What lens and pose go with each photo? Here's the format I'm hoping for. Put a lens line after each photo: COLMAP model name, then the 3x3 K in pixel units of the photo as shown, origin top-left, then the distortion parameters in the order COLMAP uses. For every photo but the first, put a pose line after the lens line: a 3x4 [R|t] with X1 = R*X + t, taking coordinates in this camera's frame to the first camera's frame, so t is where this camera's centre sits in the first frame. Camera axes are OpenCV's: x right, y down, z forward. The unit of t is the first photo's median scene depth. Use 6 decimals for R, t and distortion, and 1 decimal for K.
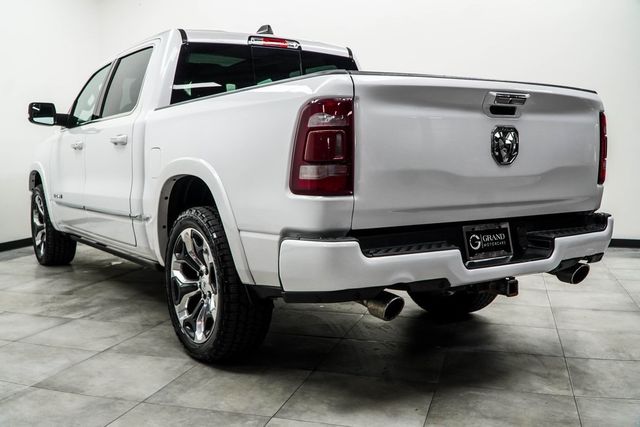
lens RADIAL K [[664.3, 0, 320.0], [0, 664.3, 213.5], [0, 0, 1]] dist [-0.001577, 0.001656]
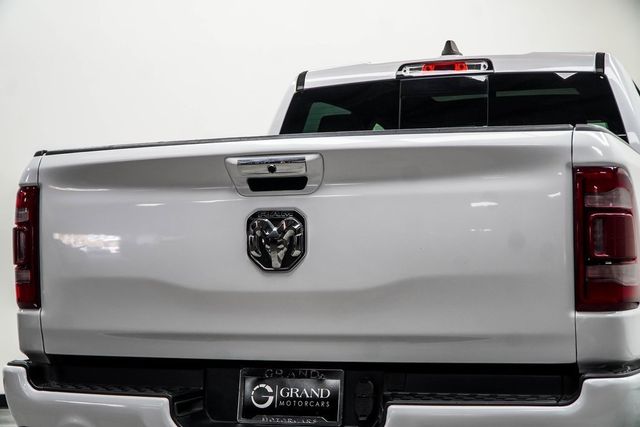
lens RADIAL K [[1228.4, 0, 320.0], [0, 1228.4, 213.5], [0, 0, 1]] dist [-0.250646, -0.082175]
pose [[0.592413, -0.023274, -0.805298, 1.197403], [-0.056242, 0.995949, -0.070158, -0.049995], [0.803669, 0.086854, 0.588704, 0.362649]]
